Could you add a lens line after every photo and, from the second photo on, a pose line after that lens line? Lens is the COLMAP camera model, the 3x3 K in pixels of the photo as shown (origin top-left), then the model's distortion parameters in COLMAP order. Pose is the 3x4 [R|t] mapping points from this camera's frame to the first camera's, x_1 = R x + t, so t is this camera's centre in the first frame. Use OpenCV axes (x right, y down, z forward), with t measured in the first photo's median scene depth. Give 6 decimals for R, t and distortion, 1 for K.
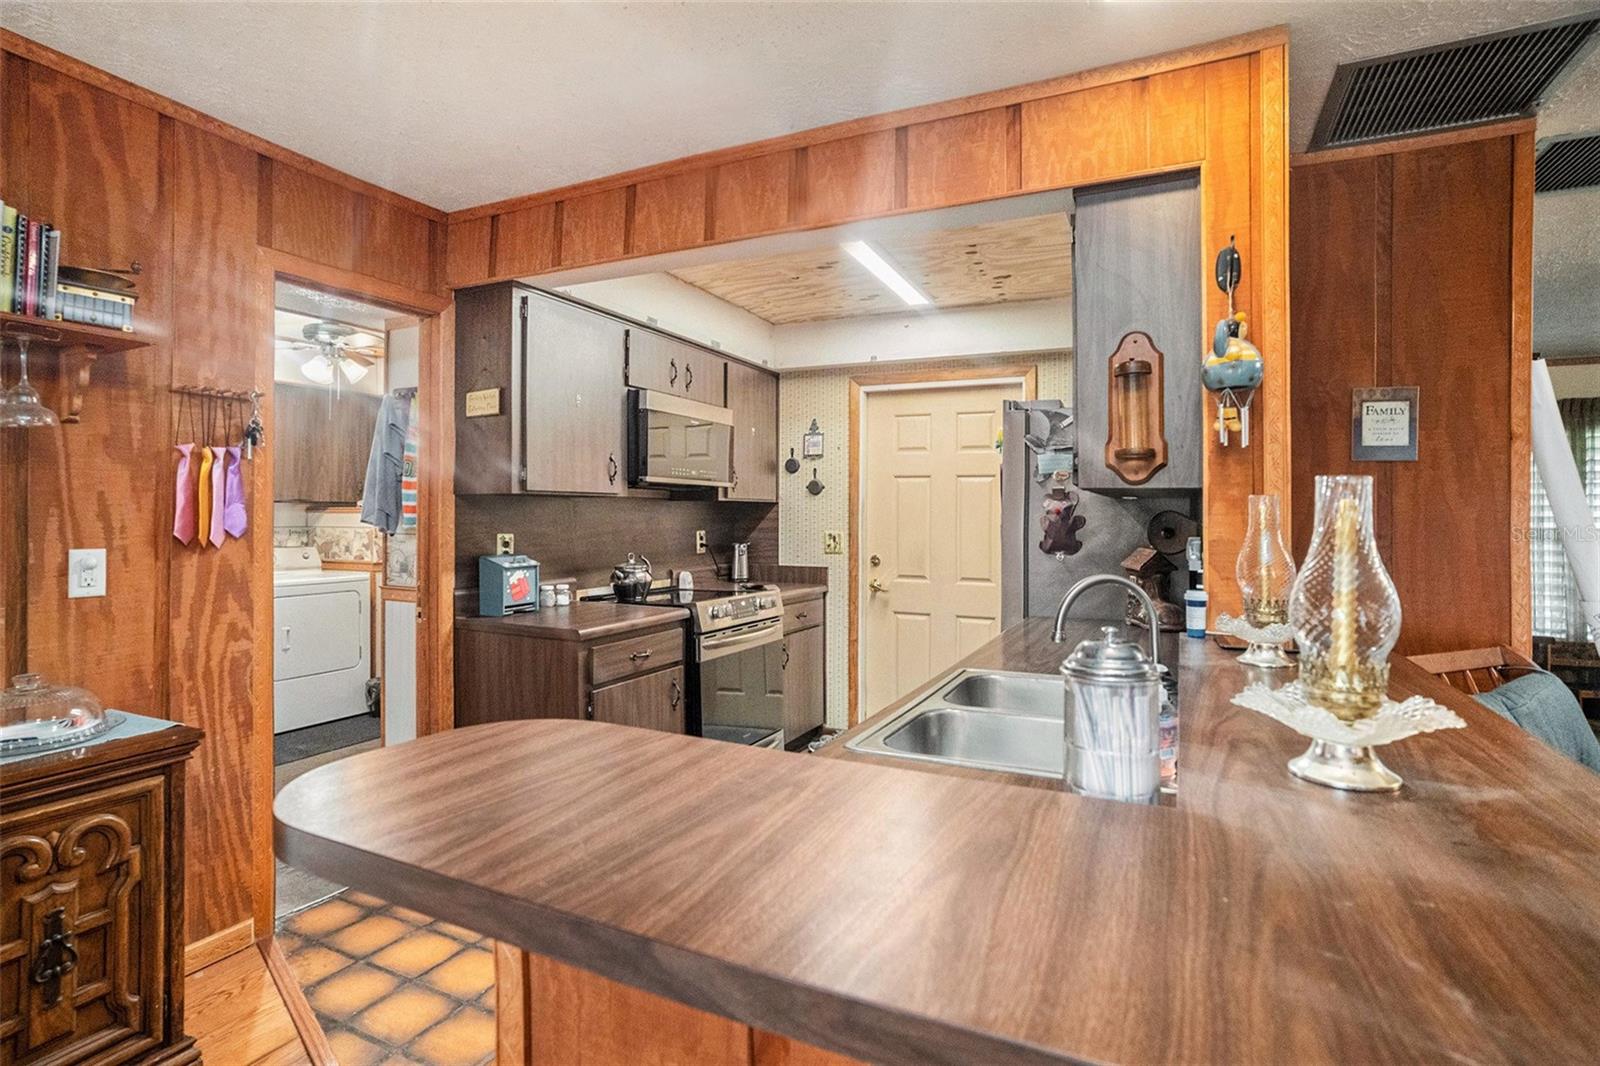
lens RADIAL K [[811.5, 0, 745.2], [0, 811.5, 525.2], [0, 0, 1]] dist [-0.069389, 0.028250]
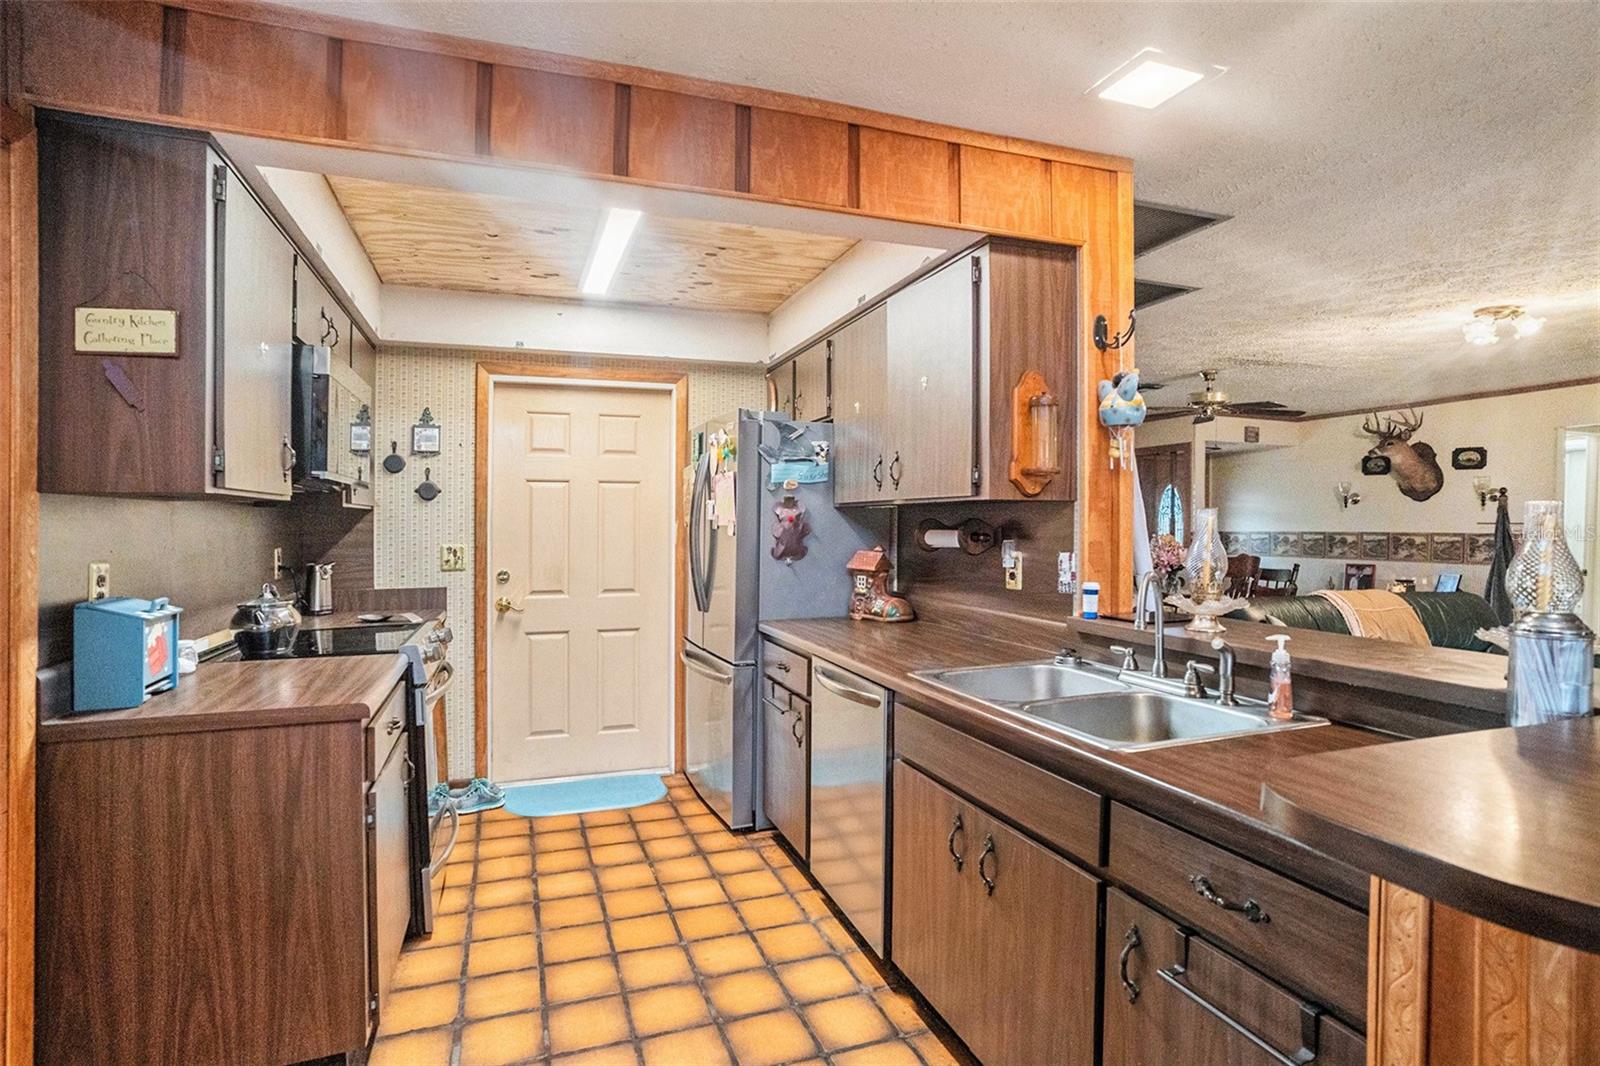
lens RADIAL K [[811.5, 0, 809.3], [0, 811.5, 527.0], [0, 0, 1]] dist [-0.069389, 0.028250]
pose [[0.675888, -0.012022, 0.736906, -0.284851], [0.016608, 0.999861, 0.001080, -0.005531], [-0.736817, 0.011509, 0.675995, 0.196244]]
